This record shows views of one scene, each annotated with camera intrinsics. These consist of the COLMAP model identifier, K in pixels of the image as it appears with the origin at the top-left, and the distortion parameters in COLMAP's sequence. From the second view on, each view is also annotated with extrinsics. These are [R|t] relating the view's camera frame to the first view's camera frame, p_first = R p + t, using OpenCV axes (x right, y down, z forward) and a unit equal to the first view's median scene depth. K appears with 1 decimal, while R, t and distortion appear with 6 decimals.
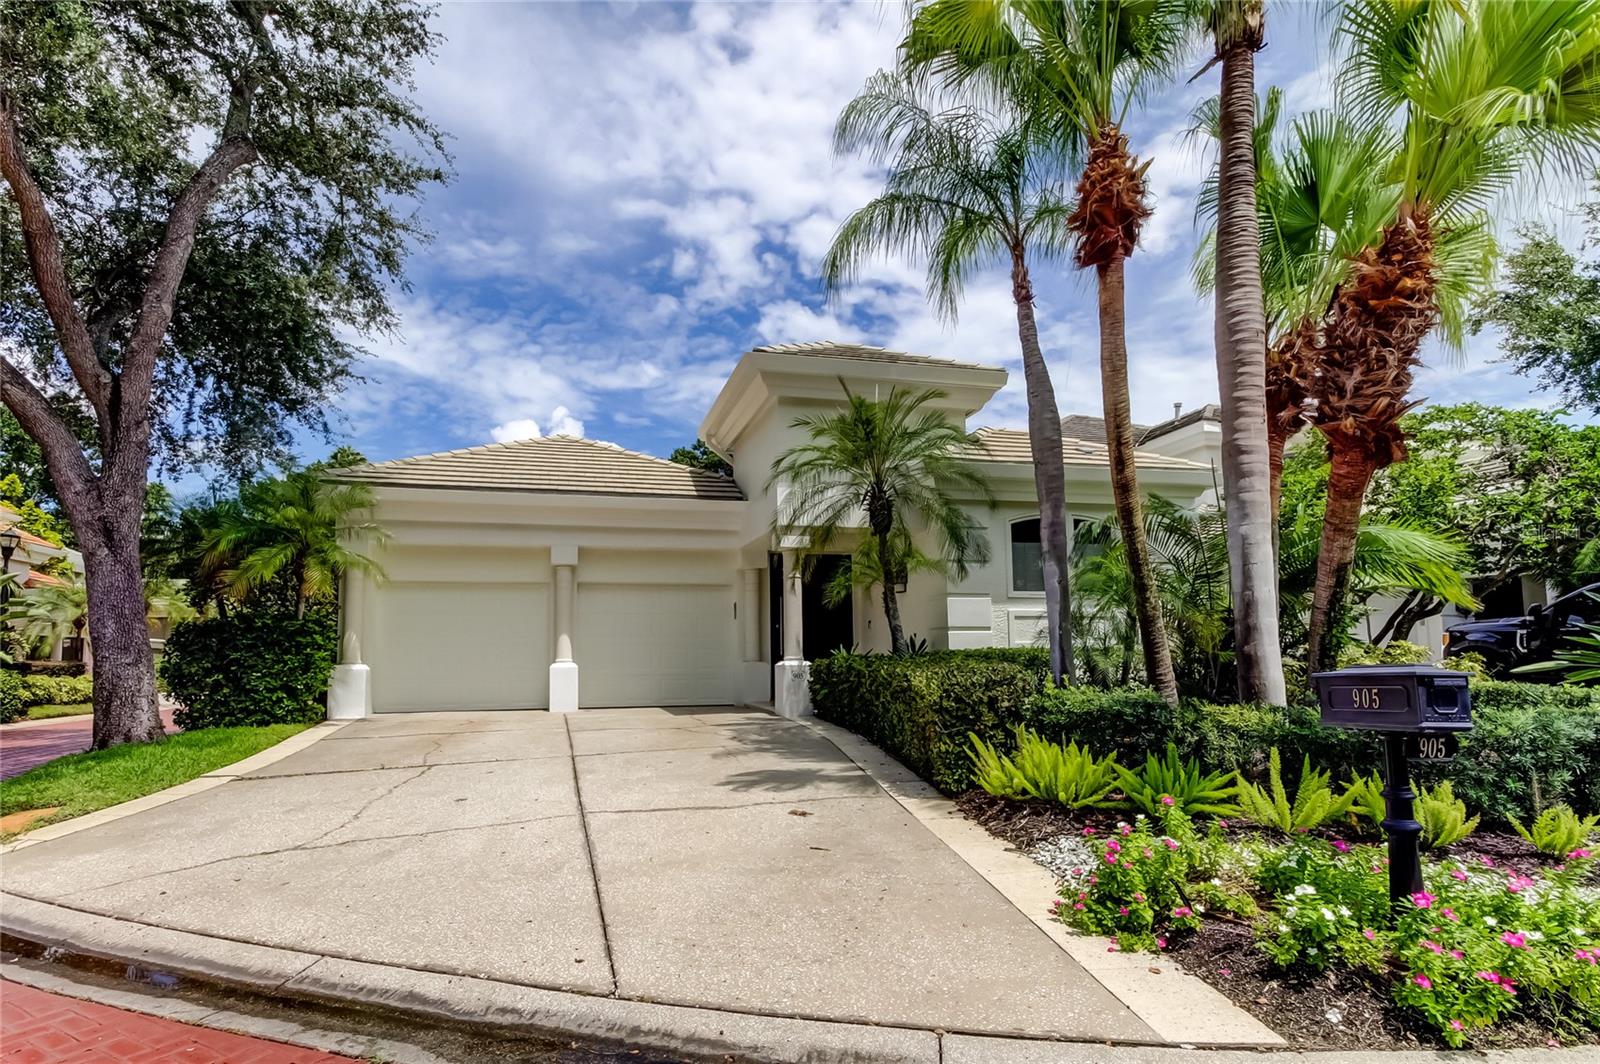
lens RADIAL K [[742.0, 0, 812.7], [0, 742.0, 552.2], [0, 0, 1]] dist [0.016671, 0.000160]
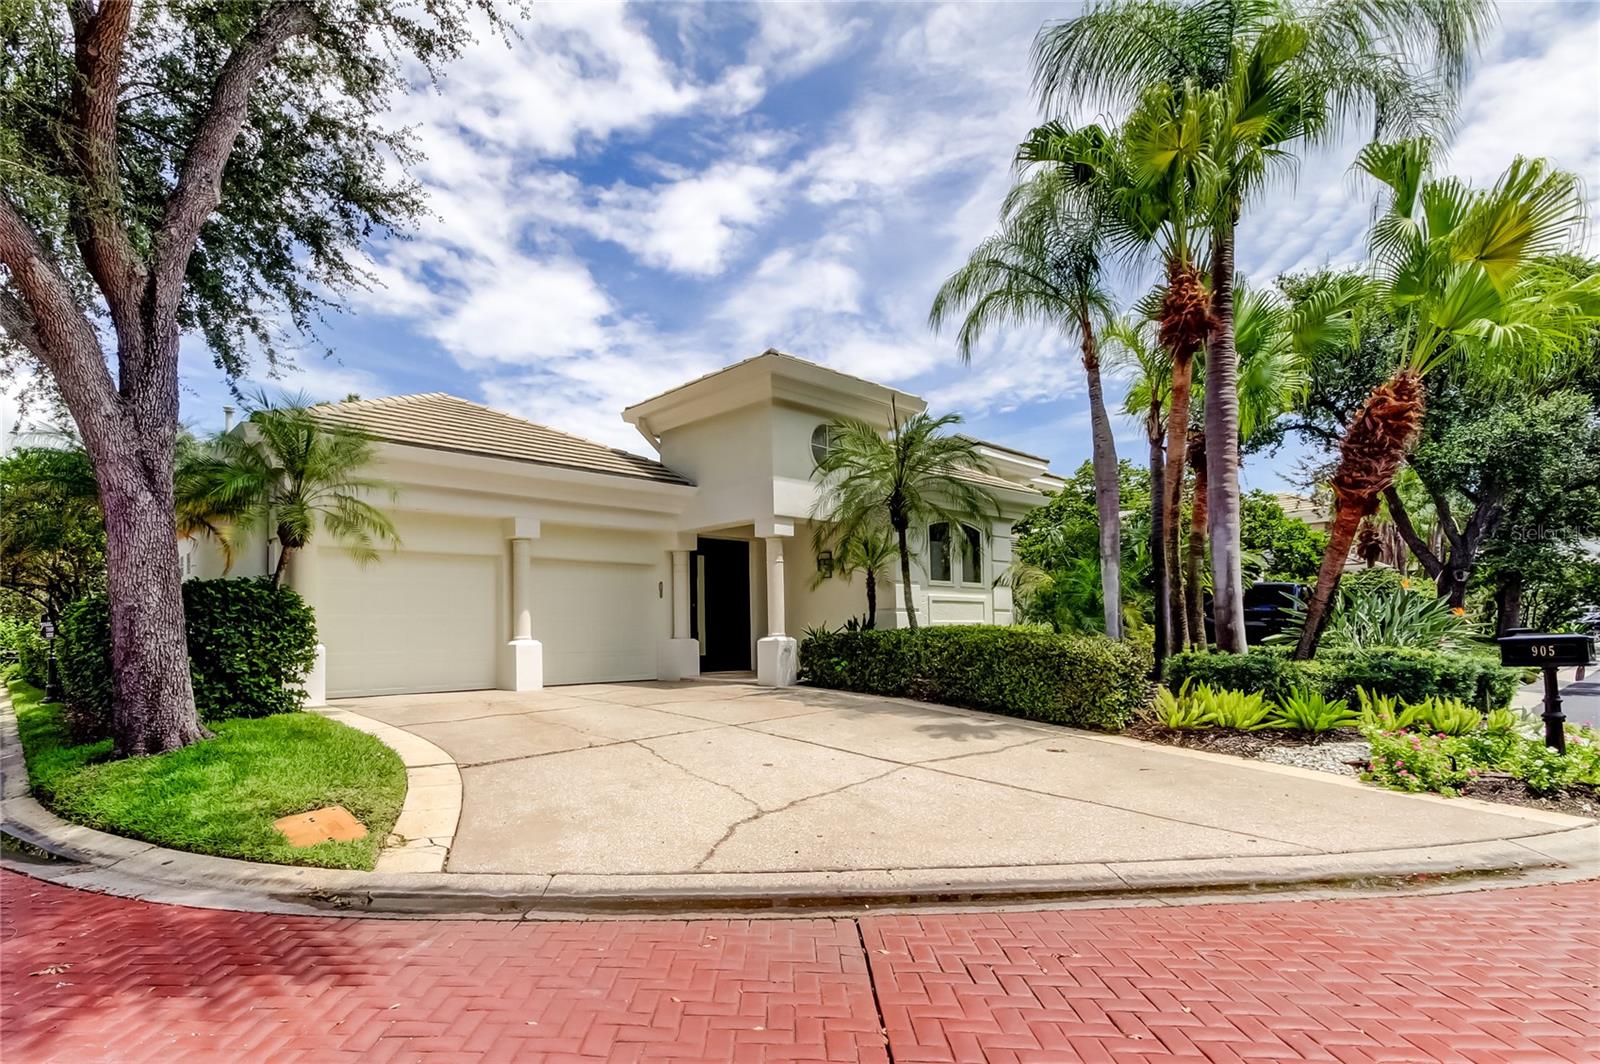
lens RADIAL K [[680.7, 0, 852.3], [0, 680.7, 551.8], [0, 0, 1]] dist [0.012996, 0.000149]
pose [[0.905579, 0.047964, 0.421456, -0.719246], [-0.056037, 0.998406, 0.006782, 0.012676], [-0.420459, -0.029759, 0.906823, 0.066455]]
